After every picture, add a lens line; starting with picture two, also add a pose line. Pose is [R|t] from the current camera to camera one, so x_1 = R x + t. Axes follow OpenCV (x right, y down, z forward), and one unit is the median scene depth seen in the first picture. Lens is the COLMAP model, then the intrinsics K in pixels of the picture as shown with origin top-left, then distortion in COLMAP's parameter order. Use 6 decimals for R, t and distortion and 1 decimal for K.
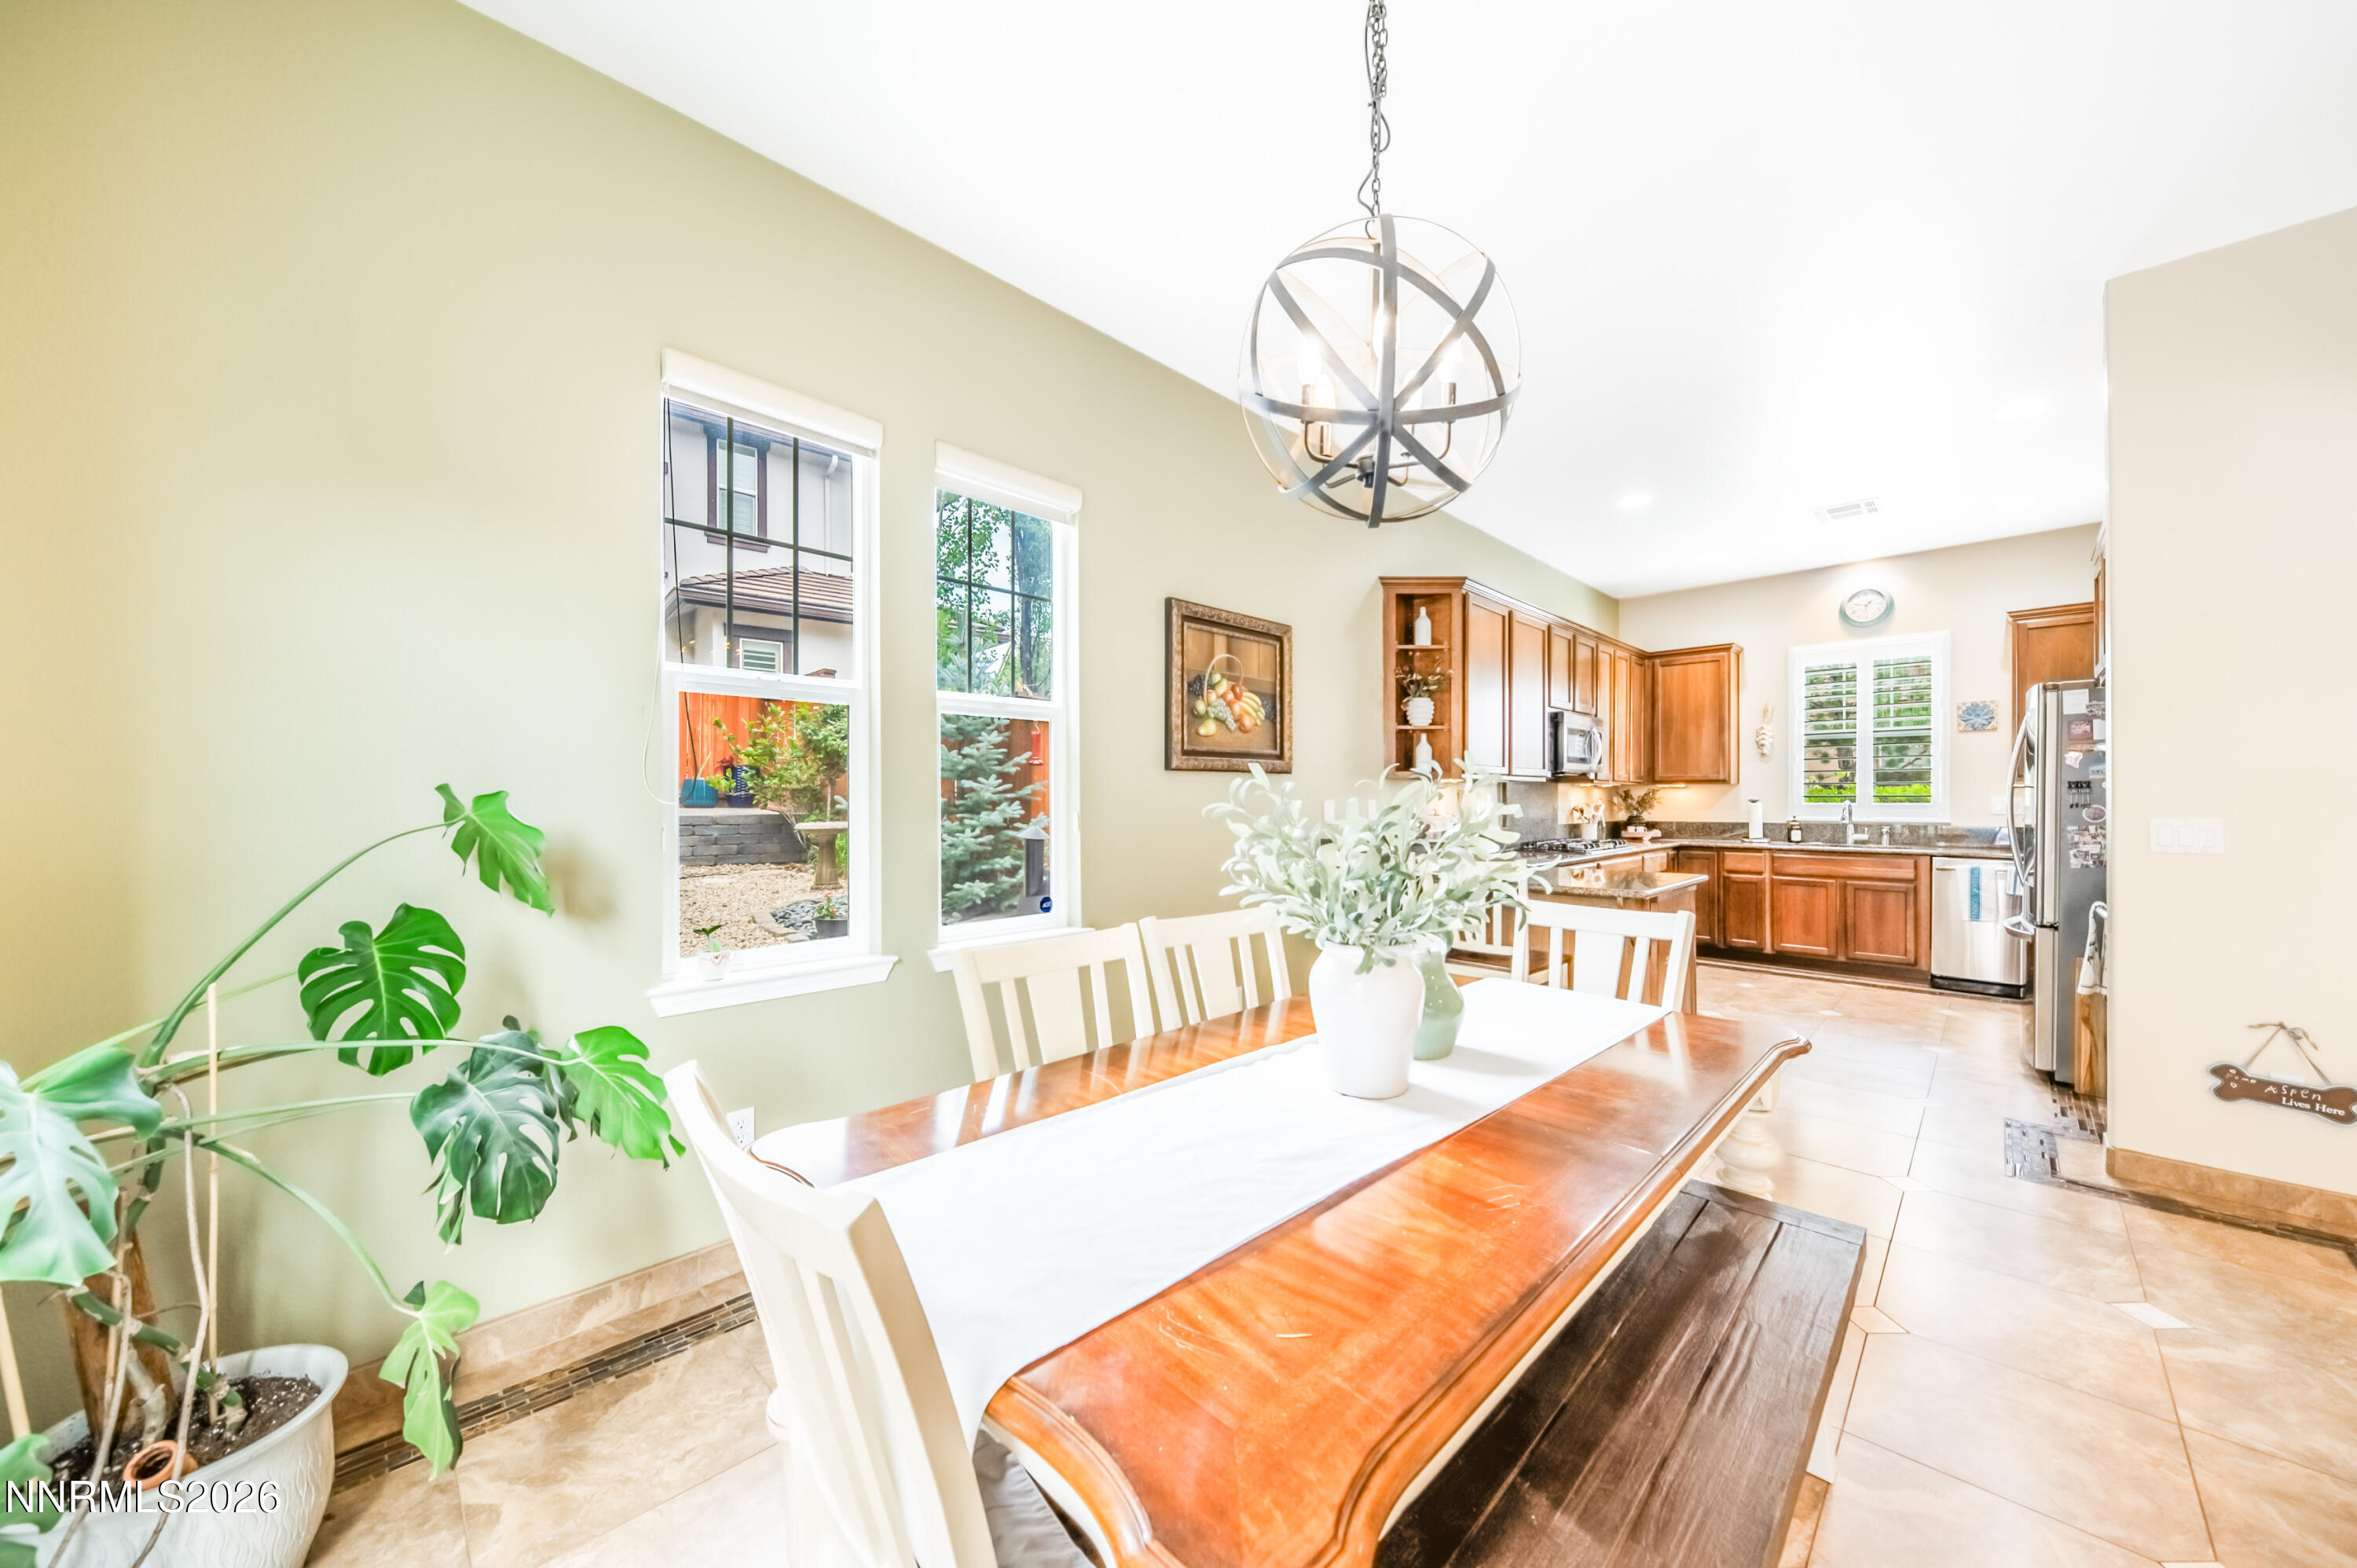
lens RADIAL K [[799.0, 0, 1192.8], [0, 799.0, 801.0], [0, 0, 1]] dist [-0.008383, -0.000738]
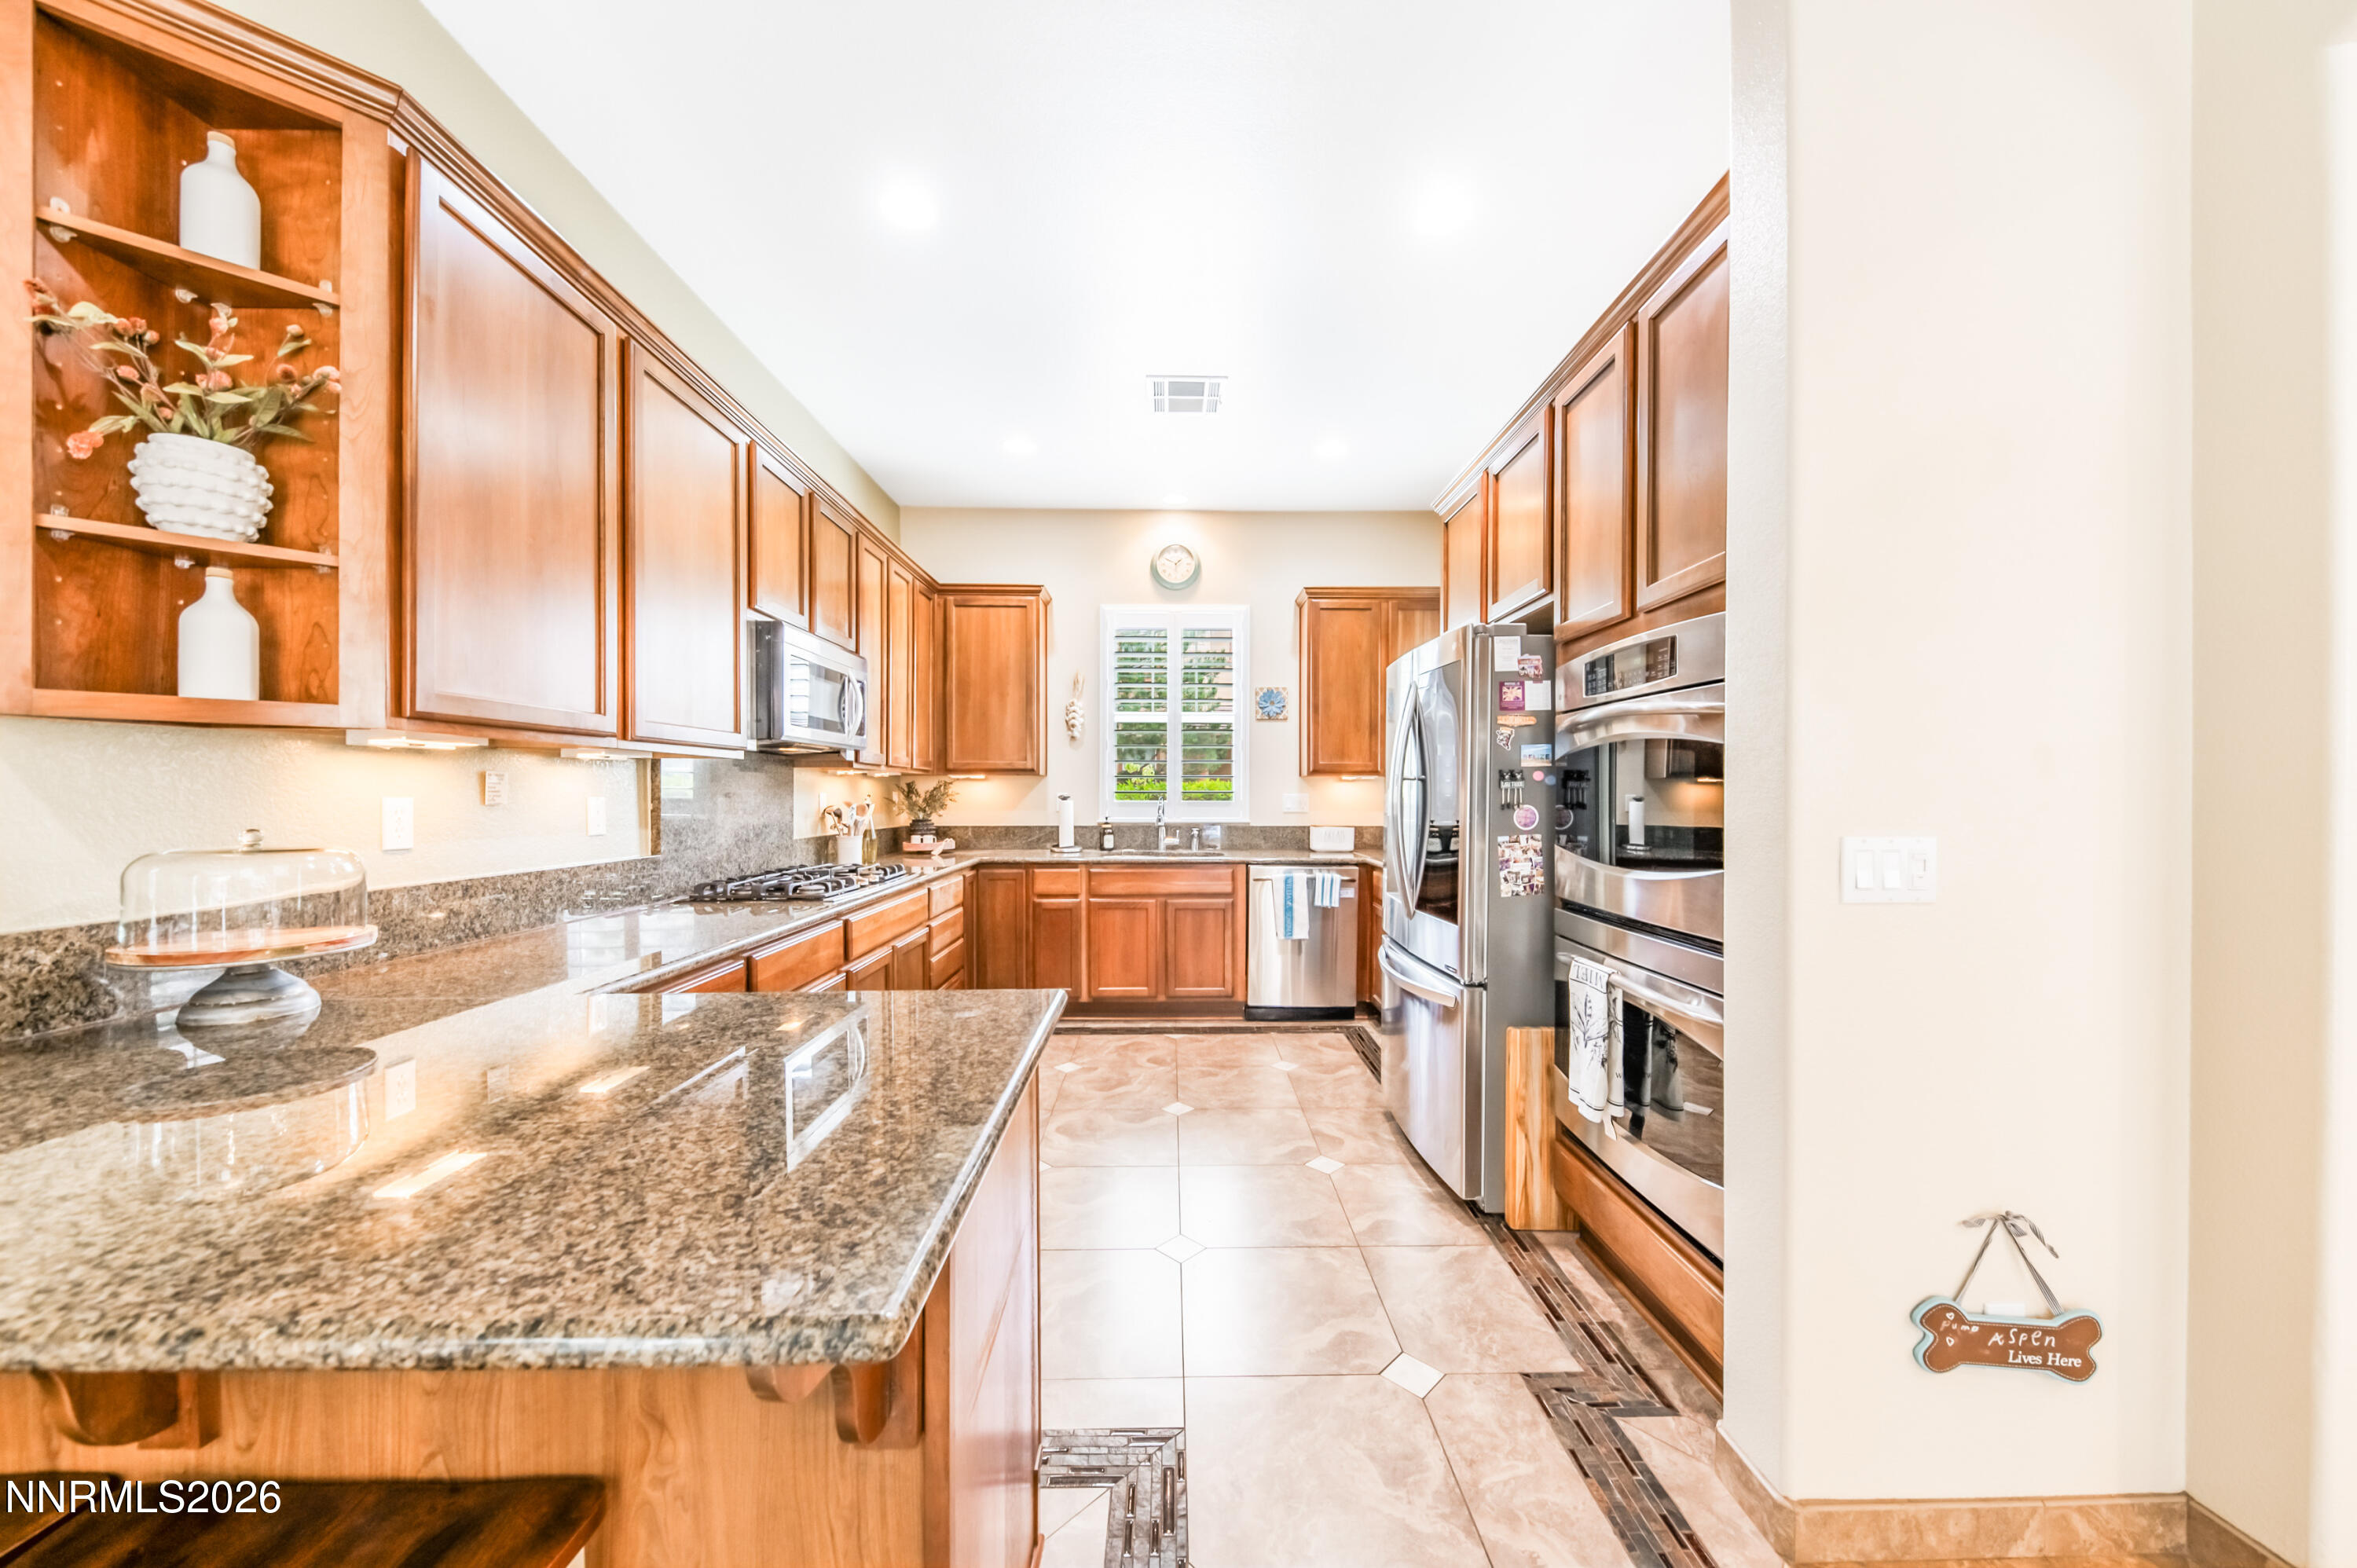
lens RADIAL K [[799.0, 0, 1177.9], [0, 799.0, 797.6], [0, 0, 1]] dist [-0.008383, -0.000738]
pose [[0.693104, -0.001190, 0.720837, 0.245238], [0.000694, 0.999999, 0.000984, -0.001091], [-0.720837, -0.000182, 0.693104, 0.419477]]
